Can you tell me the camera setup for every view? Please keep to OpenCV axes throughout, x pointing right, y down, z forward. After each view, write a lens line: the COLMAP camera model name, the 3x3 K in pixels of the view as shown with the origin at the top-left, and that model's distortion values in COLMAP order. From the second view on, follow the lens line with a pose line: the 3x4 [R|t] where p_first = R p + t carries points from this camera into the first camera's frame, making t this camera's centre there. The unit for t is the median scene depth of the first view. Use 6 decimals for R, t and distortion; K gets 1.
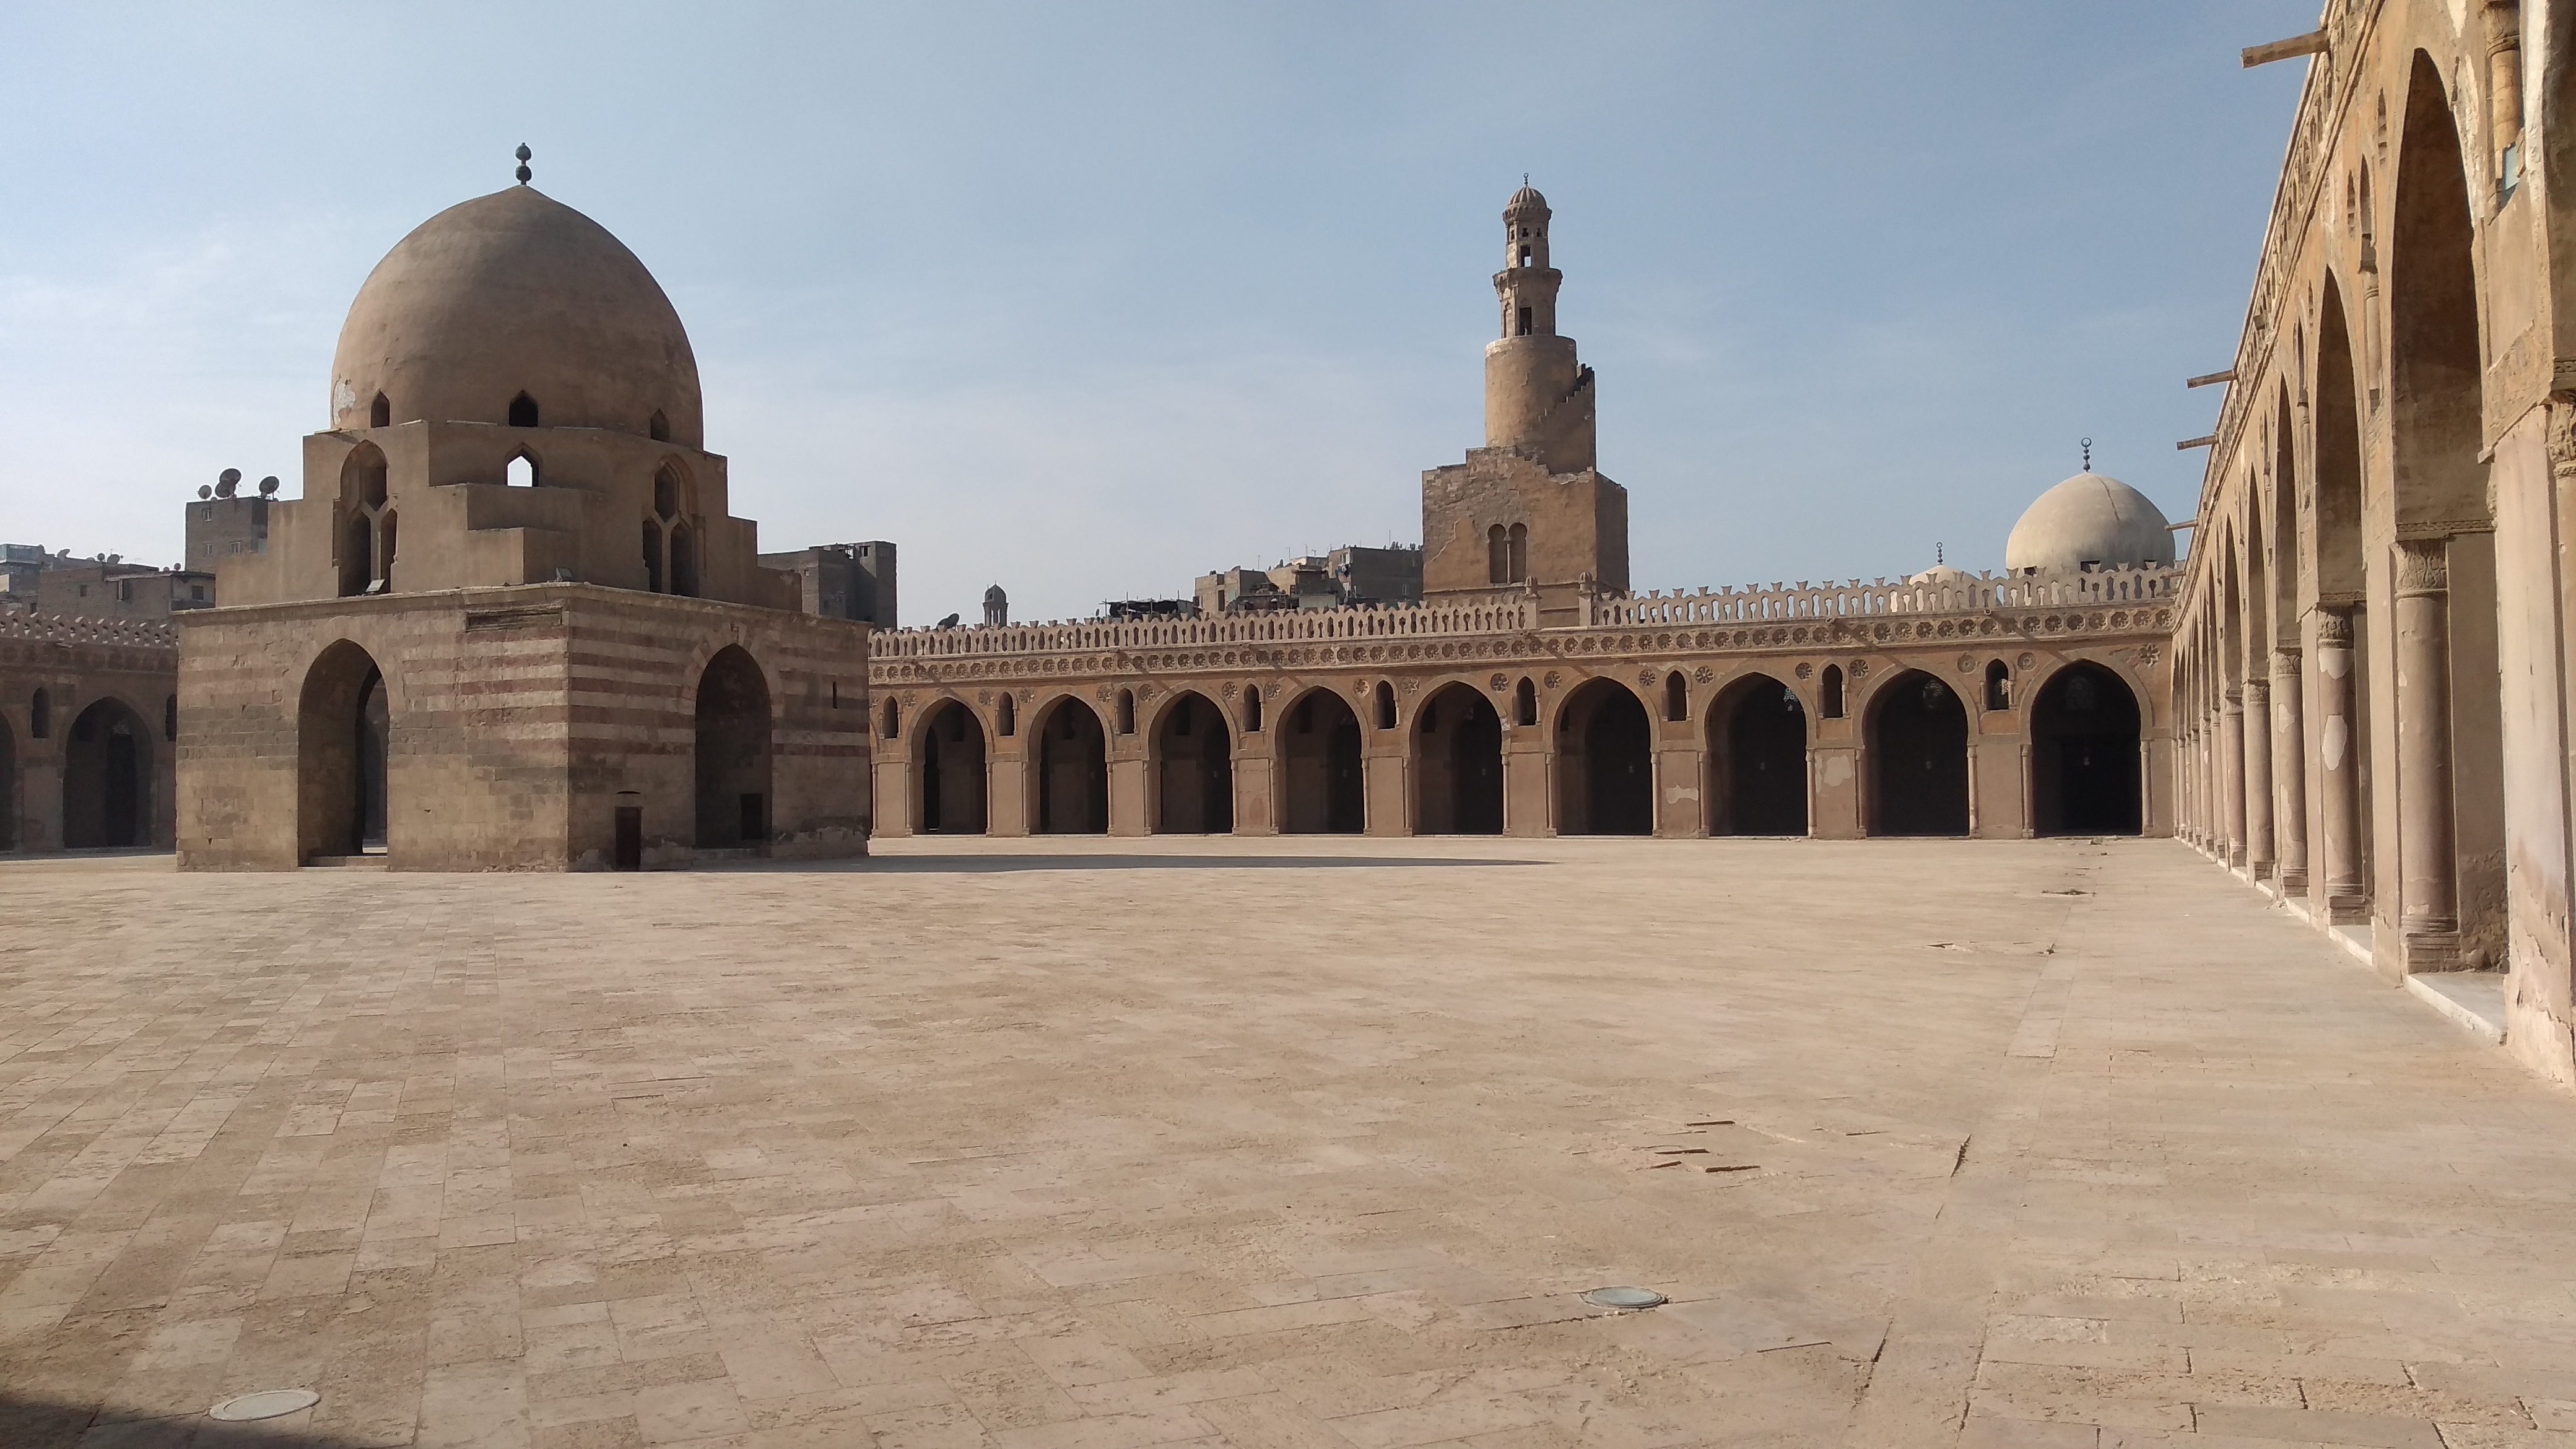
lens RADIAL K [[1952.8, 0, 1288.0], [0, 1952.8, 724.5], [0, 0, 1]] dist [0.018361, -0.005431]
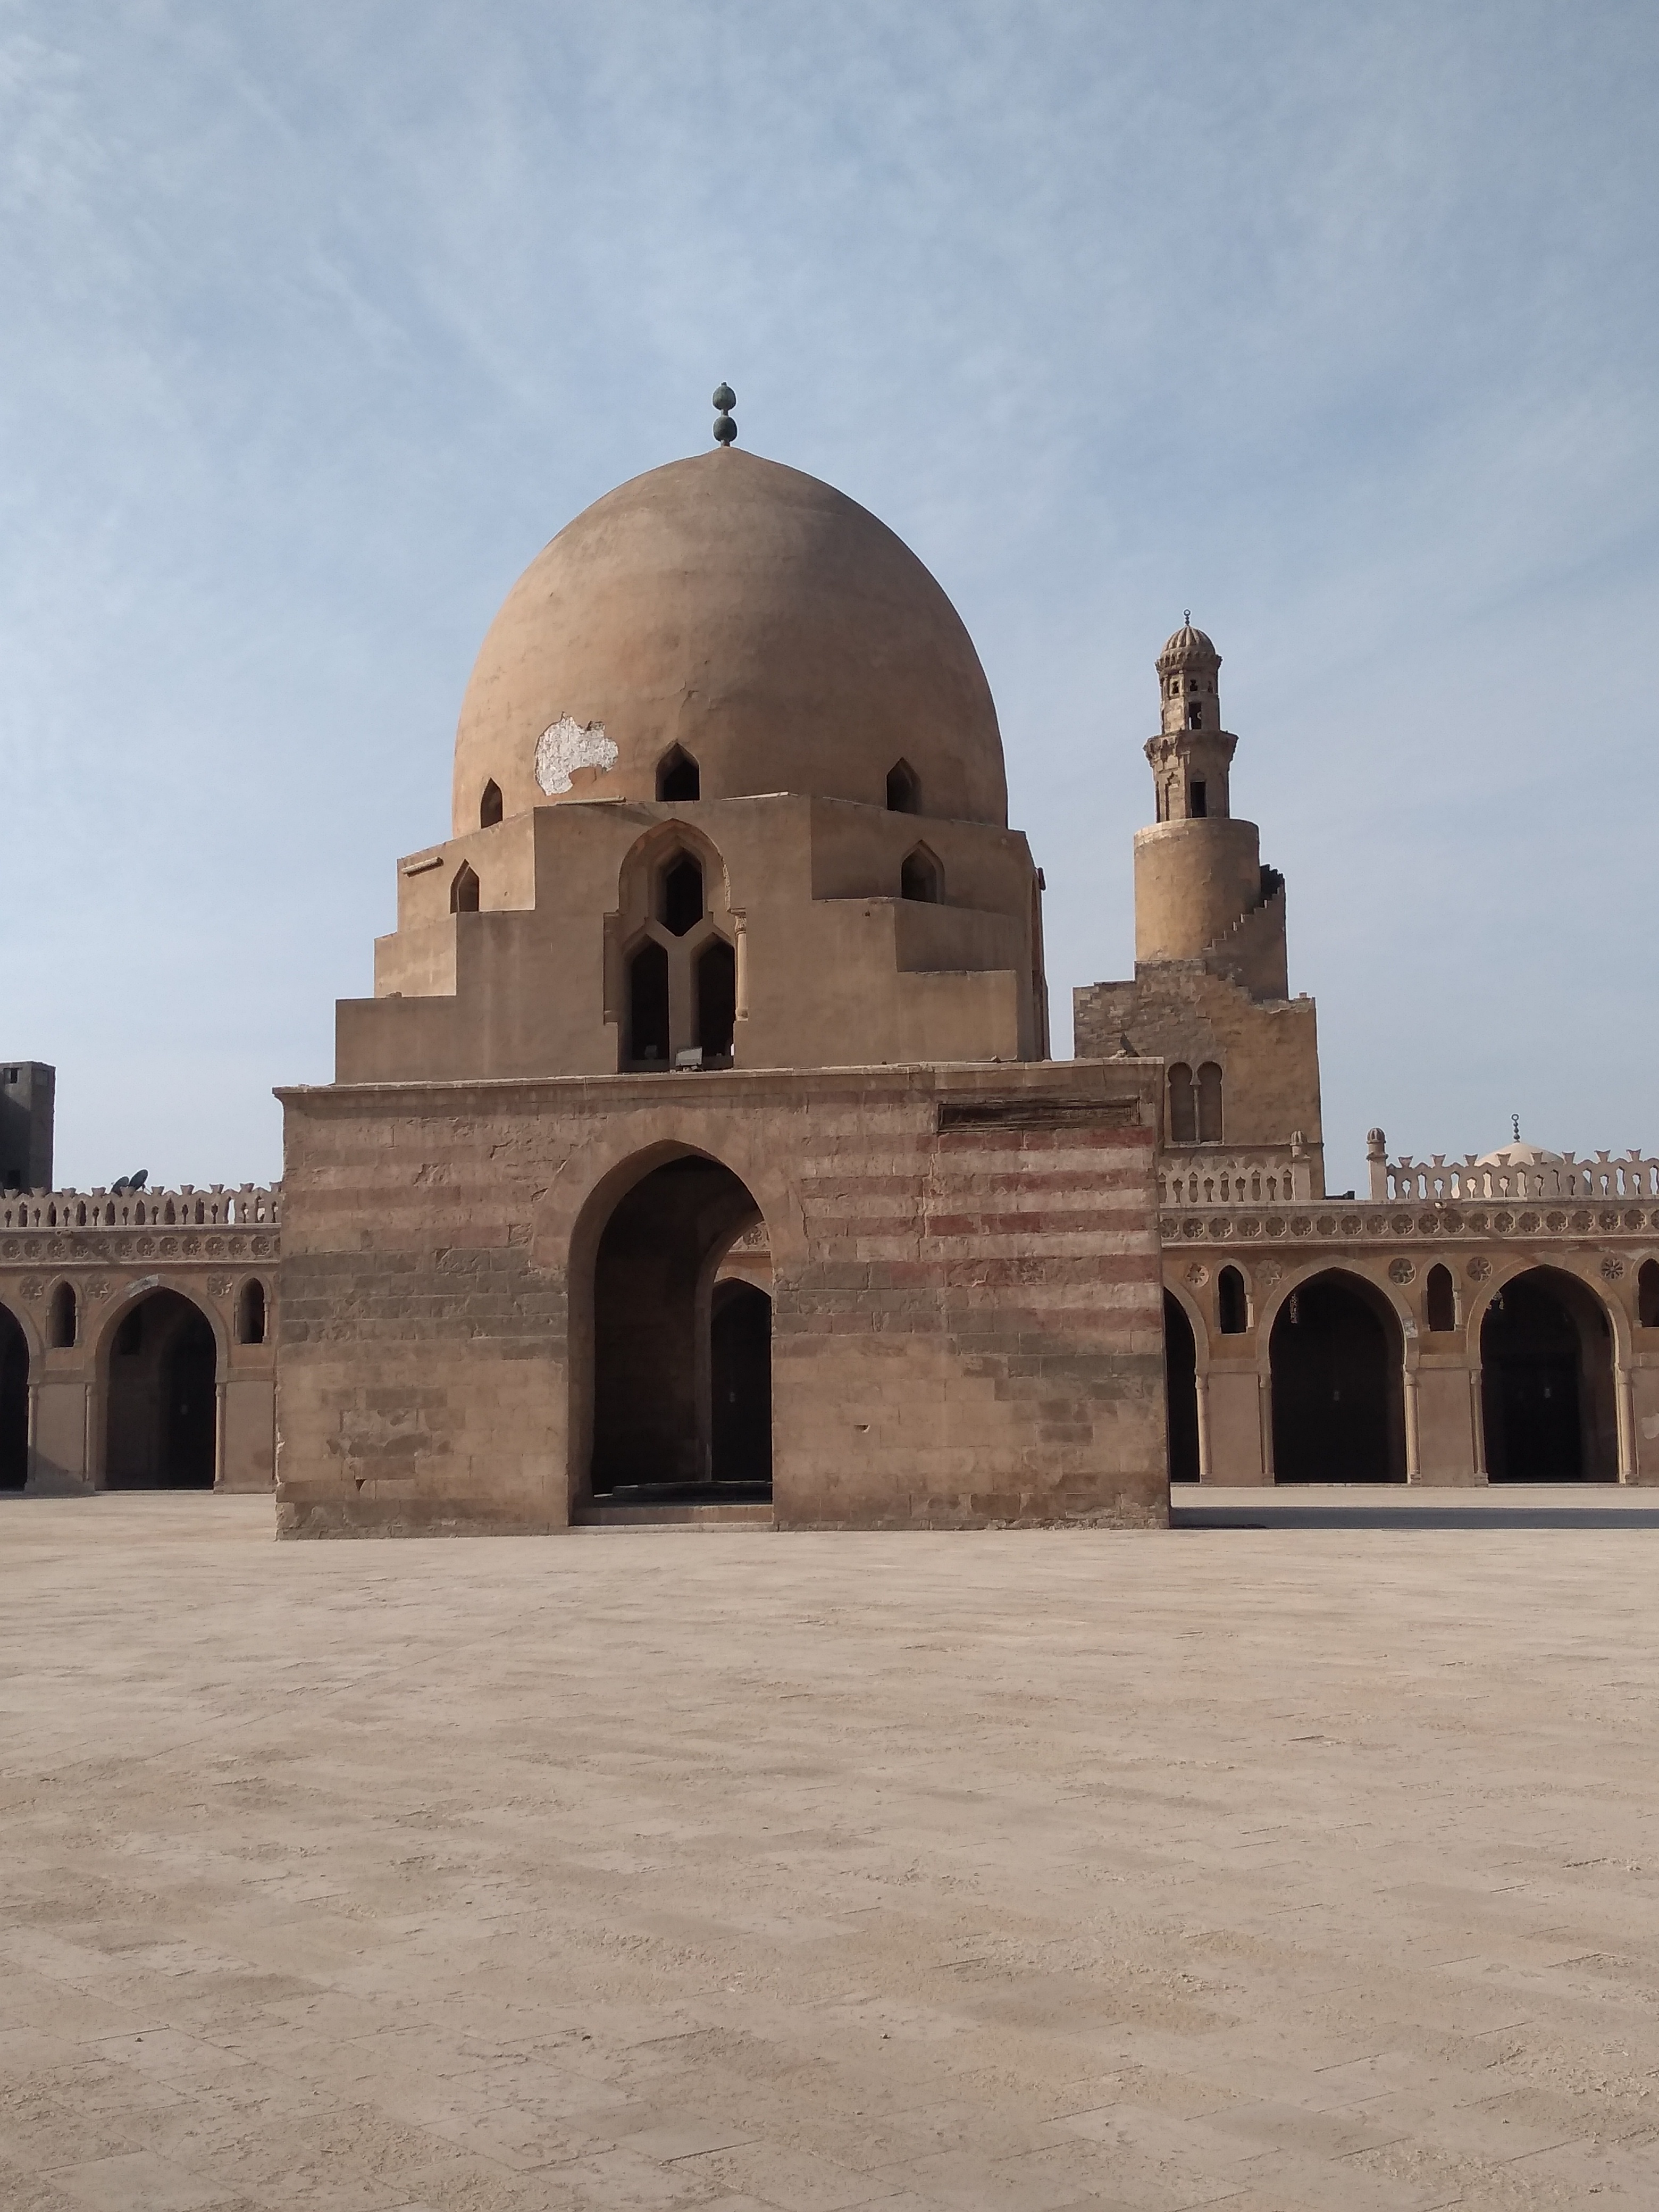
lens RADIAL K [[2536.1, 0, 829.5], [0, 2536.1, 1106.0], [0, 0, 1]] dist [0.161435, -0.005564]
pose [[0.962118, 0.035181, 0.270353, -0.597189], [-0.009313, 0.995301, -0.096377, 0.019031], [-0.272473, 0.090208, 0.957925, 0.218757]]
